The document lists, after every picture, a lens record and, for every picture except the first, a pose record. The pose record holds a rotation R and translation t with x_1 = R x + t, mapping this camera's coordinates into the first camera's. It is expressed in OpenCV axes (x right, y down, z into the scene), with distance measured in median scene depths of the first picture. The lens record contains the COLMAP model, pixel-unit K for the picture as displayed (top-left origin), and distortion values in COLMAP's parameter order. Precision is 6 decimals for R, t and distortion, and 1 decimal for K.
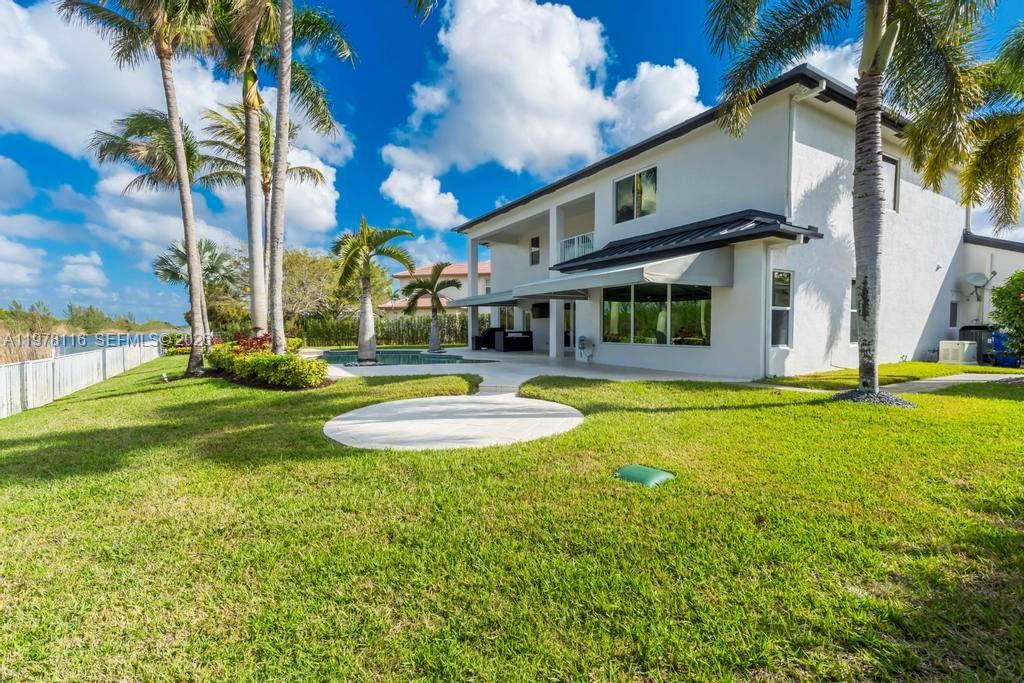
lens RADIAL K [[458.1, 0, 501.7], [0, 458.1, 337.4], [0, 0, 1]] dist [0.032410, -0.000468]
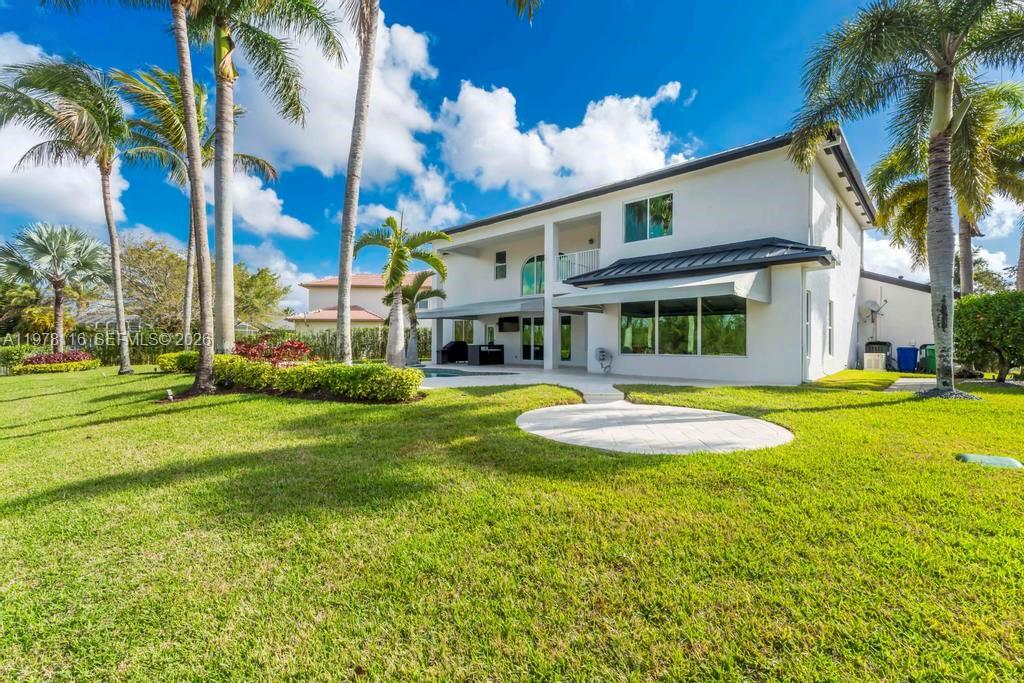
lens RADIAL K [[458.1, 0, 502.3], [0, 458.1, 340.7], [0, 0, 1]] dist [0.032410, -0.000468]
pose [[0.961152, 0.009895, 0.275841, -0.305615], [-0.001262, 0.999504, -0.031457, 0.012992], [-0.276015, 0.029887, 0.960688, 0.058383]]
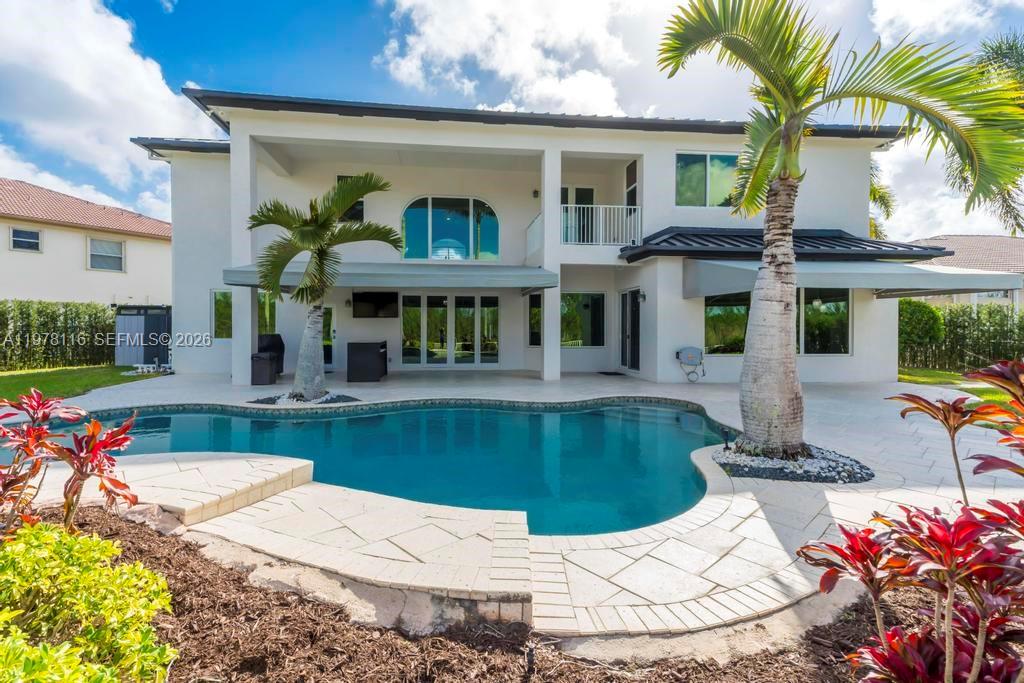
lens RADIAL K [[458.1, 0, 506.3], [0, 458.1, 334.1], [0, 0, 1]] dist [0.032410, -0.000468]
pose [[0.405787, 0.003259, 0.913962, -0.585693], [0.015231, 0.999831, -0.010327, -0.018138], [-0.913841, 0.018111, 0.405669, 0.910759]]
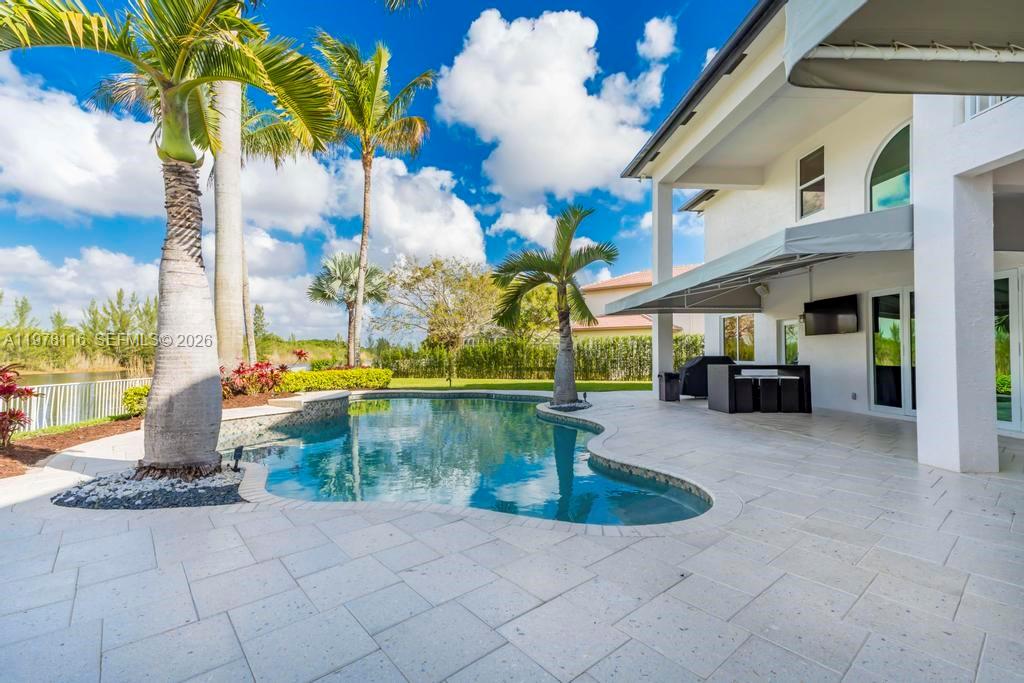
lens RADIAL K [[458.1, 0, 504.1], [0, 458.1, 341.2], [0, 0, 1]] dist [0.032410, -0.000468]
pose [[0.899139, -0.004831, -0.437637, 0.005107], [-0.018988, 0.998567, -0.050035, -0.013782], [0.437251, 0.053298, 0.897759, 0.733749]]
